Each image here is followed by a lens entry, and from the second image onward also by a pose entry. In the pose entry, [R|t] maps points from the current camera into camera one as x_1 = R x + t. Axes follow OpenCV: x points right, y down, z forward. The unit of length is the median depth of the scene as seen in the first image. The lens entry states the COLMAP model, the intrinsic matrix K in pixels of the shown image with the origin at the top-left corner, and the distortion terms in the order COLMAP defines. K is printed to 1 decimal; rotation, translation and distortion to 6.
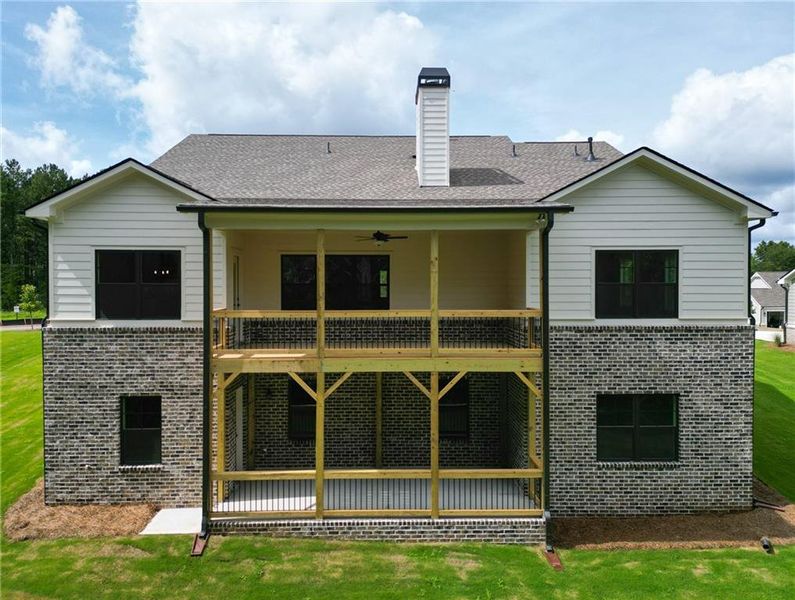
lens RADIAL K [[564.8, 0, 394.4], [0, 564.8, 292.4], [0, 0, 1]] dist [0.065538, -0.055642]
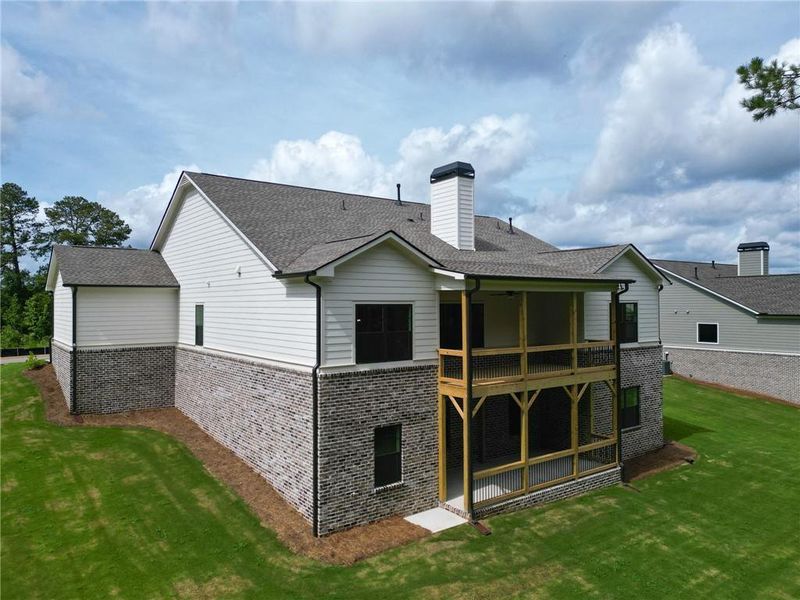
lens RADIAL K [[562.8, 0, 400.0], [0, 562.8, 300.0], [0, 0, 1]] dist [0.099343, -0.123113]
pose [[0.810198, 0.000208, 0.586156, -1.119315], [0.016145, 0.999613, -0.022672, -0.055613], [-0.585934, 0.027832, 0.809881, 0.017182]]
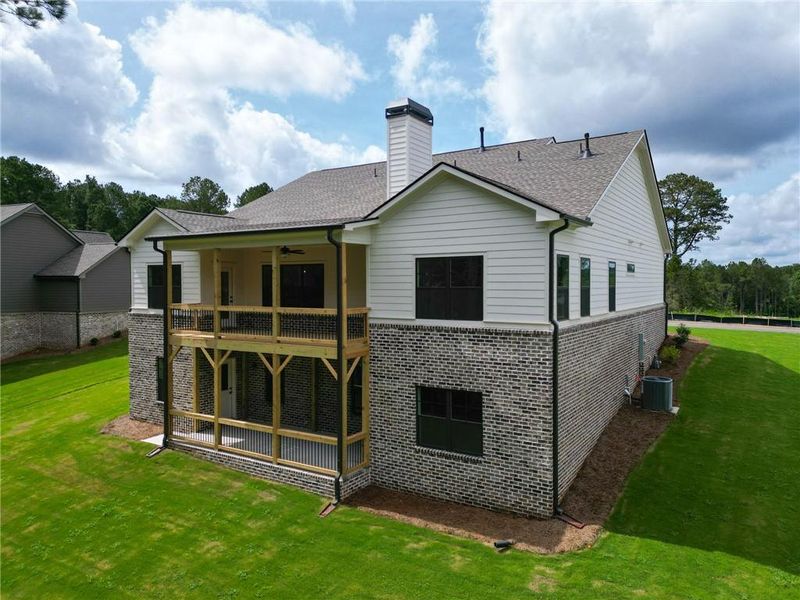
lens RADIAL K [[562.8, 0, 400.0], [0, 562.8, 300.0], [0, 0, 1]] dist [0.099343, -0.123113]
pose [[0.832452, 0.016111, -0.553863, 0.956522], [-0.011065, 0.999861, 0.012454, -0.004475], [0.553987, -0.004239, 0.832515, 0.055121]]
